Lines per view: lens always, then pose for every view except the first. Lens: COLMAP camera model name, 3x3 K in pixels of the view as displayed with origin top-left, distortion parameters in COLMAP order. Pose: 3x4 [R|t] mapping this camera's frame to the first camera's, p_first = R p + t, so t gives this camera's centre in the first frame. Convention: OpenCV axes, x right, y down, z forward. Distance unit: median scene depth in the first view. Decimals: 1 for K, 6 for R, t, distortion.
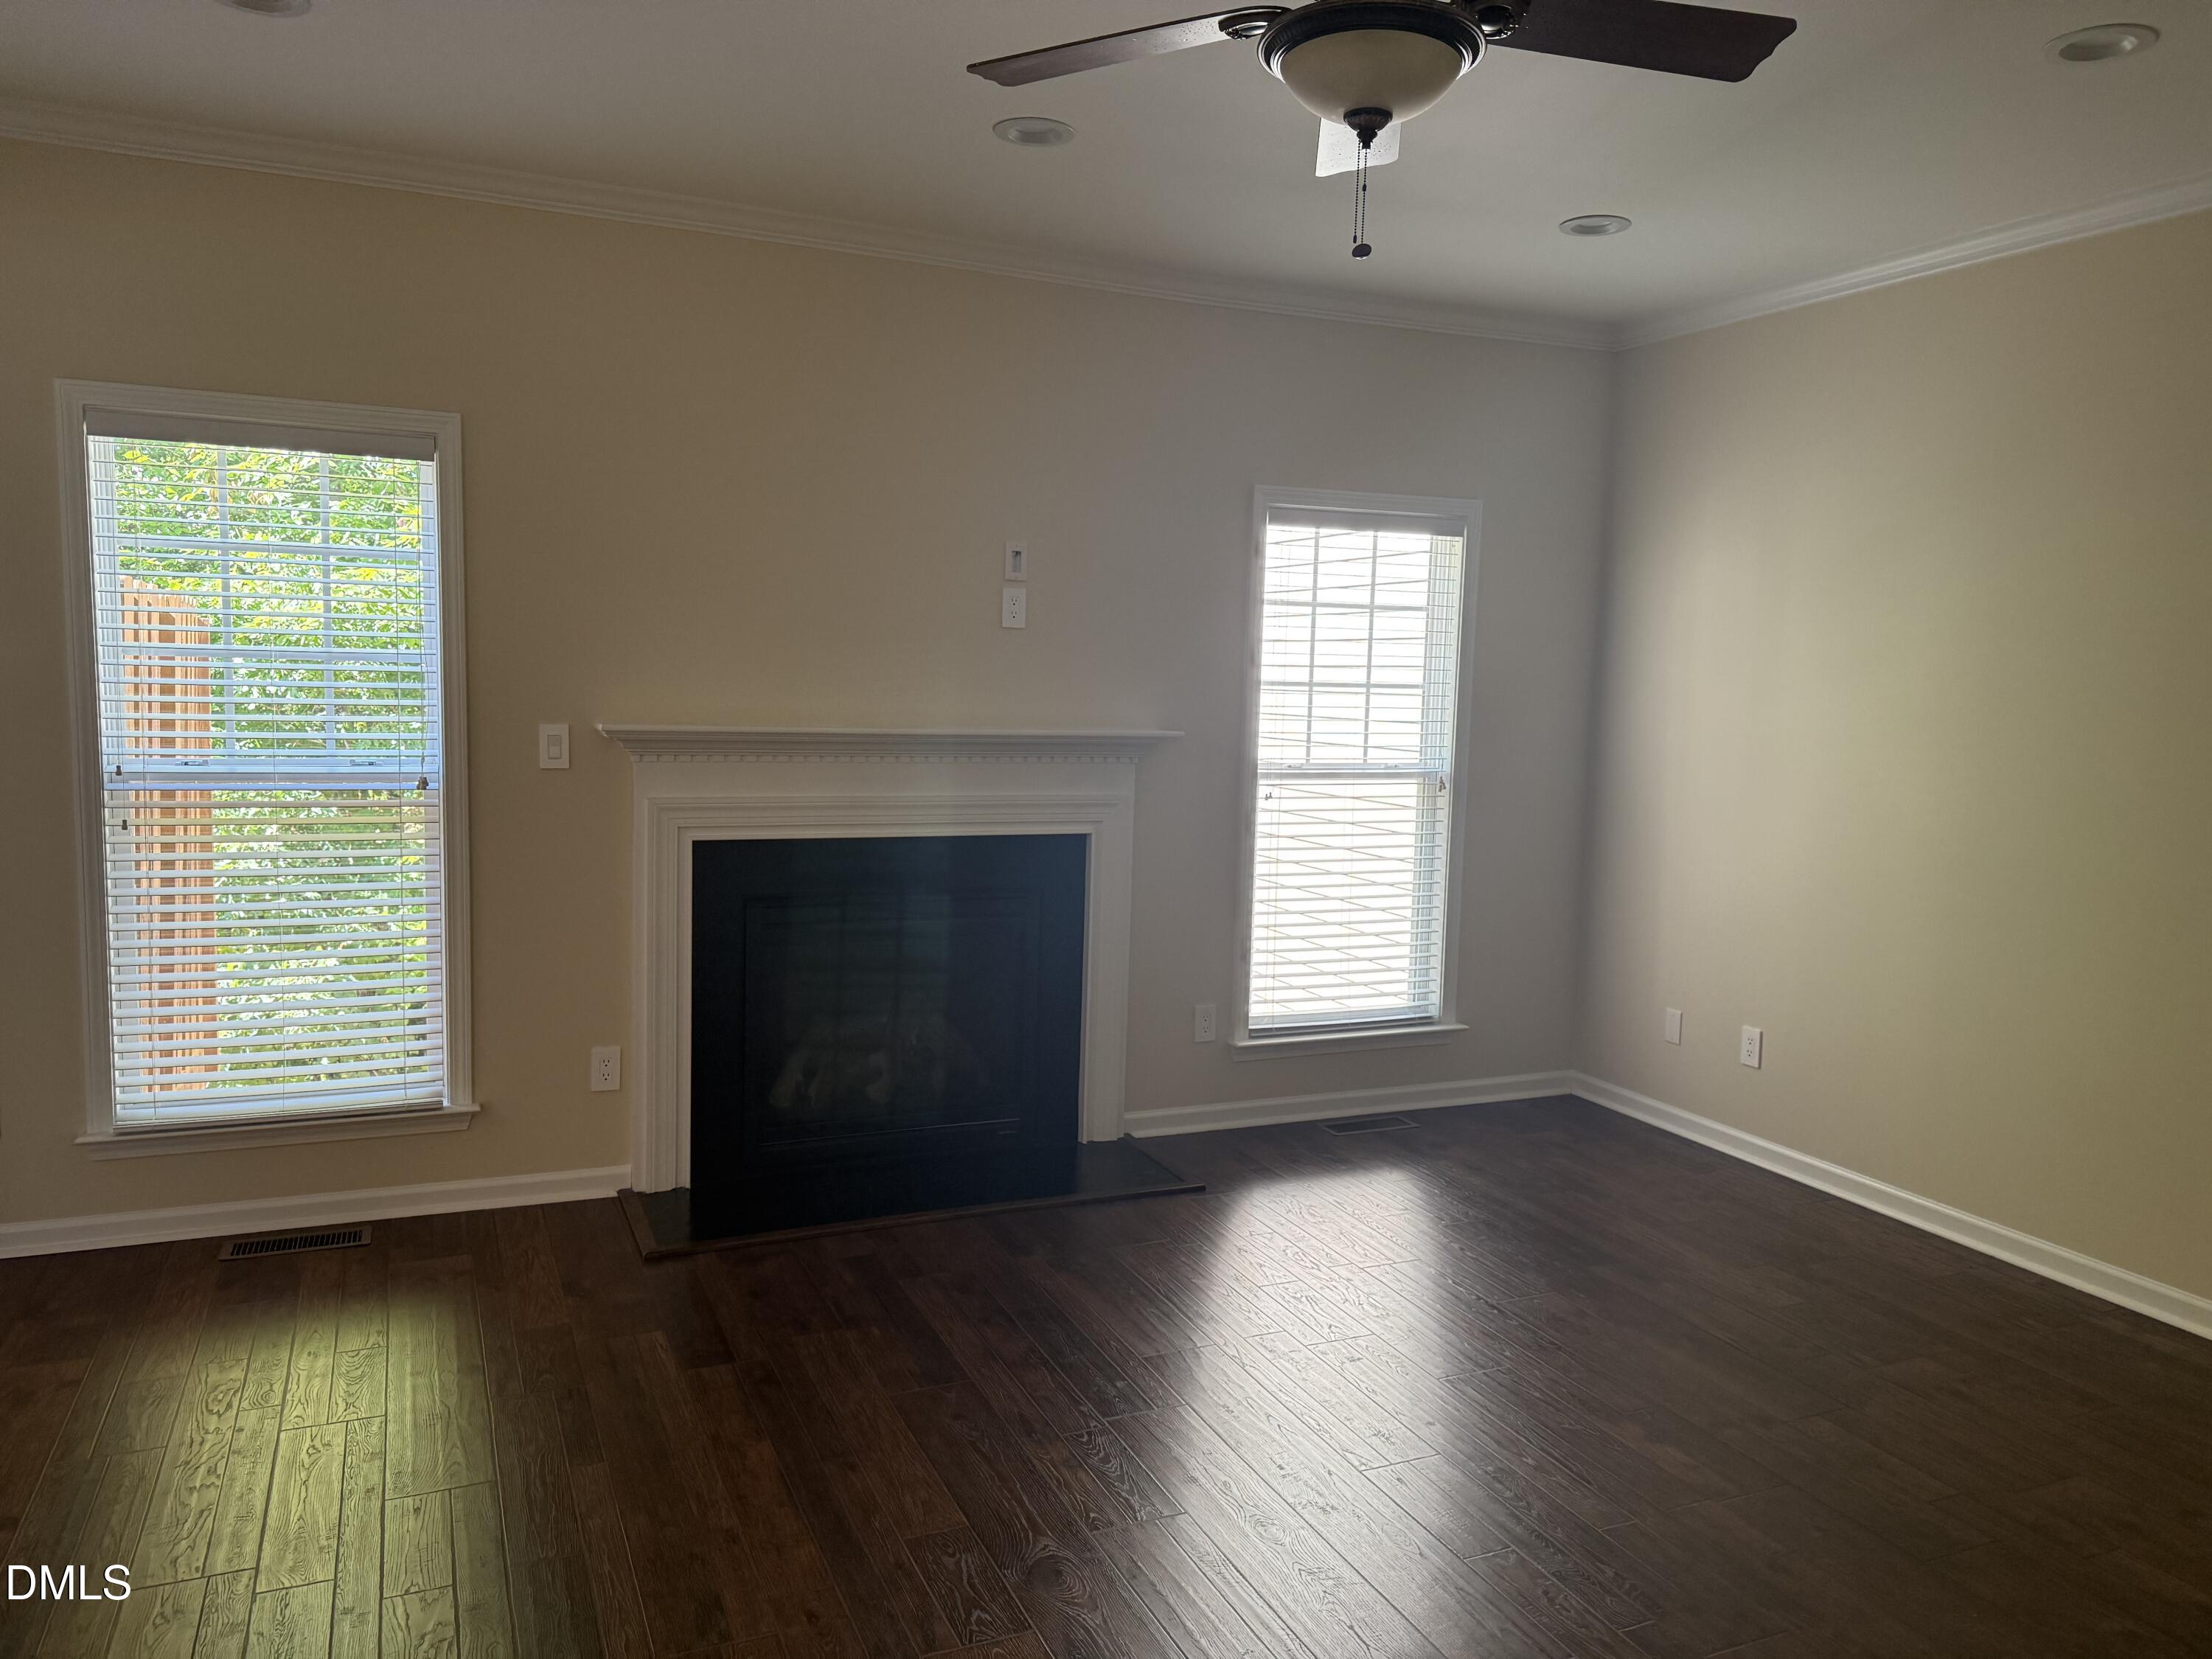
lens RADIAL K [[1574.6, 0, 1106.0], [0, 1574.6, 829.5], [0, 0, 1]] dist [0.091634, -0.003738]
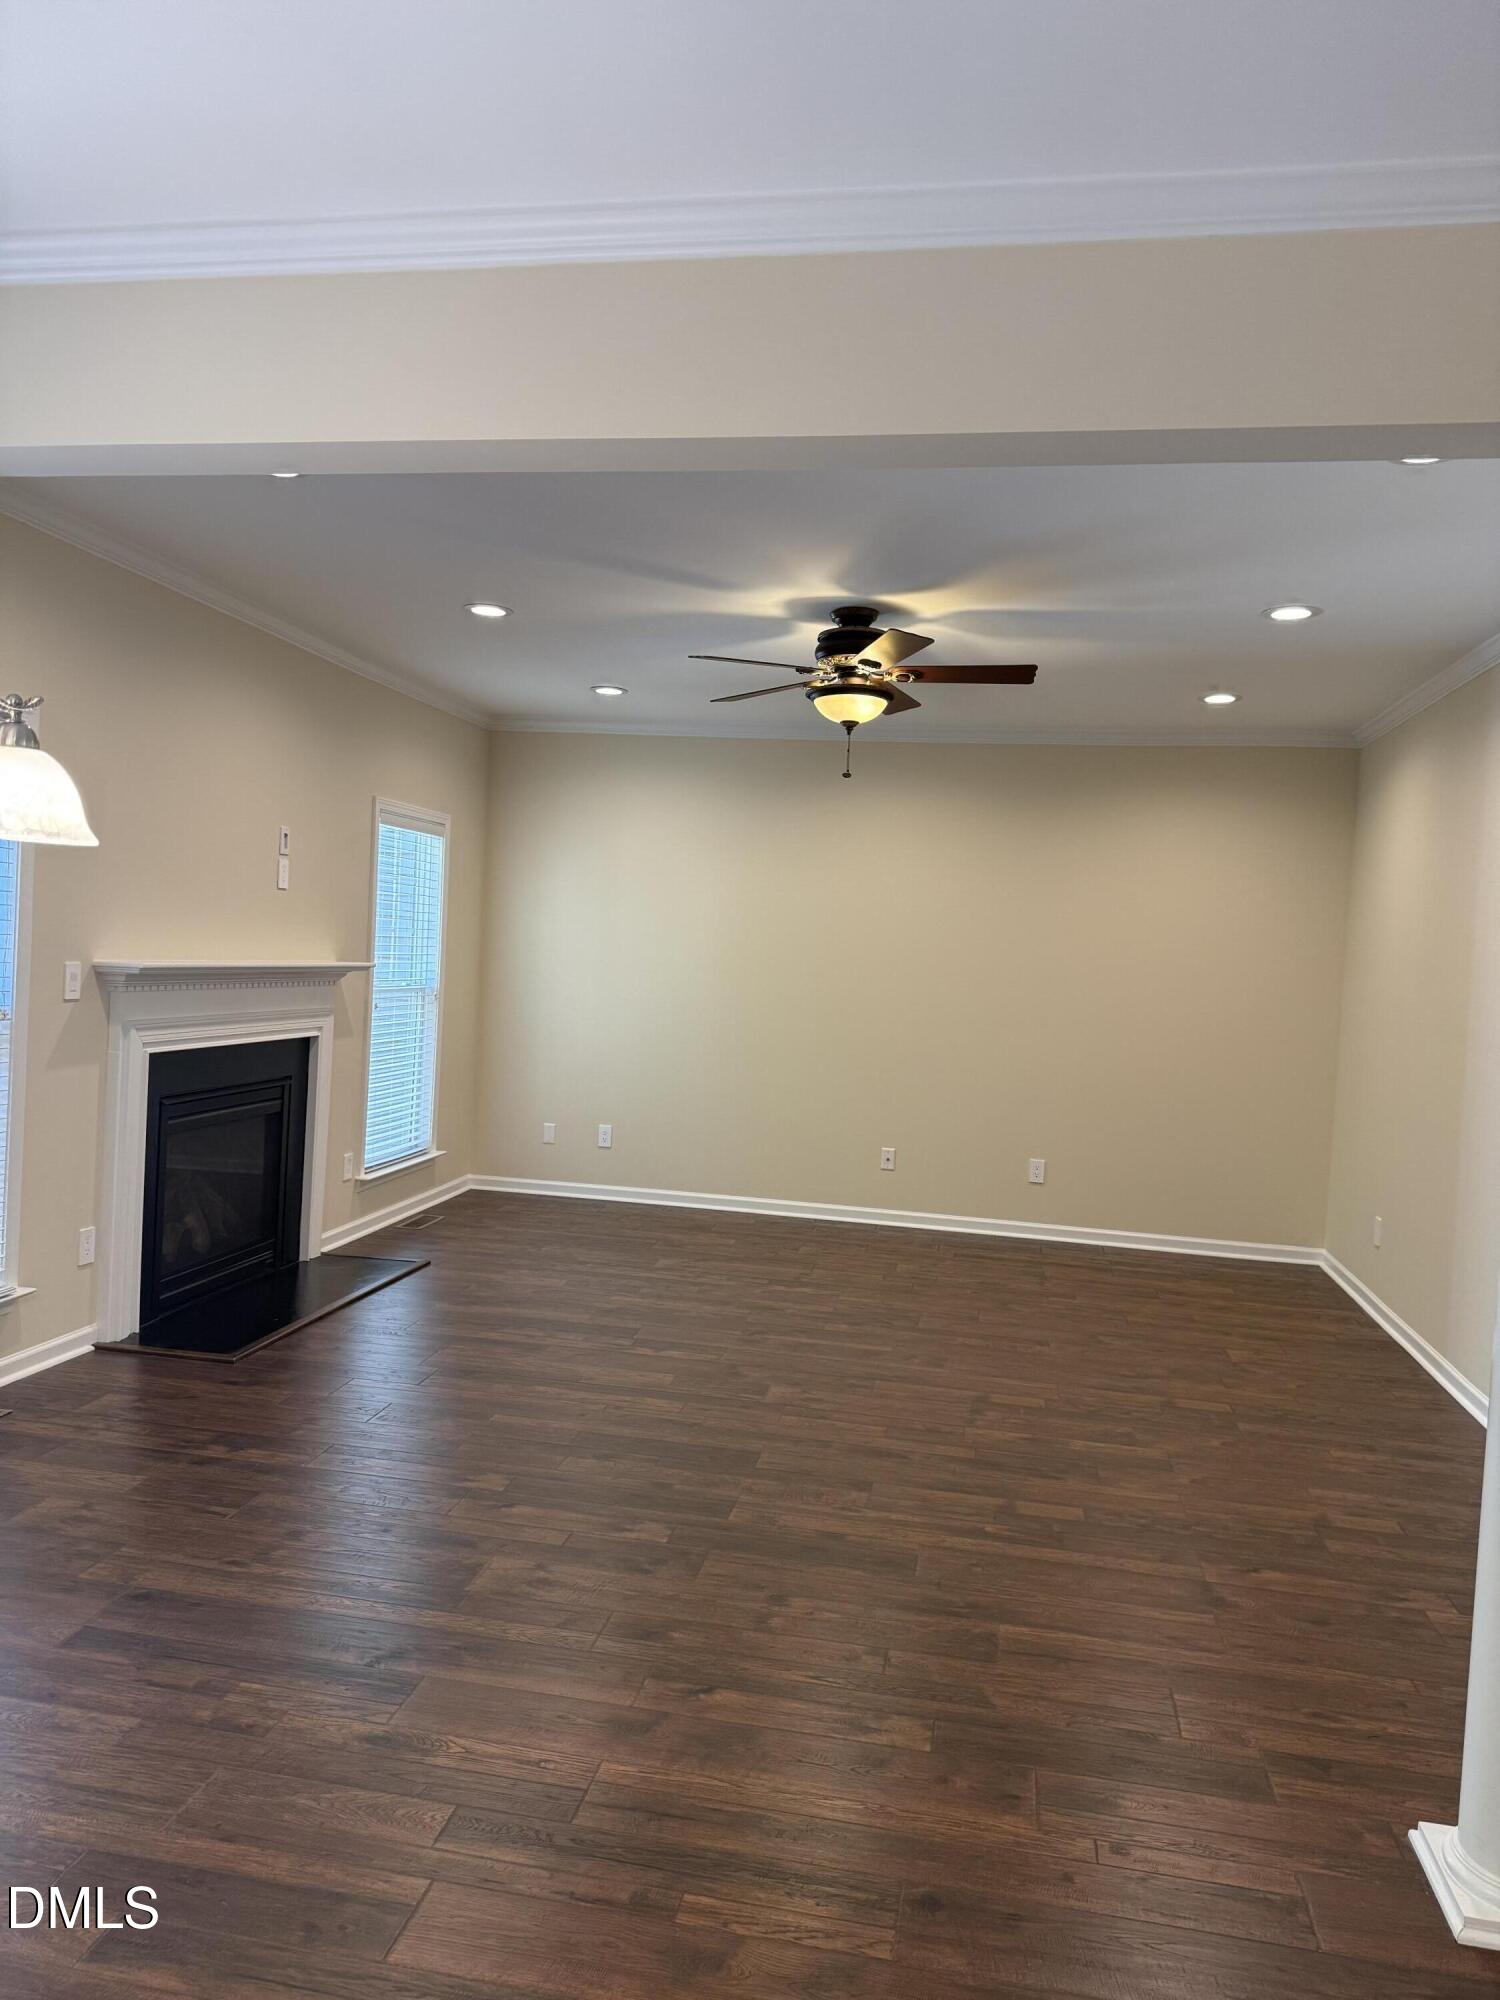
lens RADIAL K [[1423.7, 0, 750.0], [0, 1423.7, 1000.0], [0, 0, 1]] dist [0.091634, -0.003738]
pose [[0.574545, -0.032896, 0.817812, -0.846149], [0.051834, 0.998649, 0.003755, -0.013696], [-0.816830, 0.040233, 0.575474, -0.052444]]
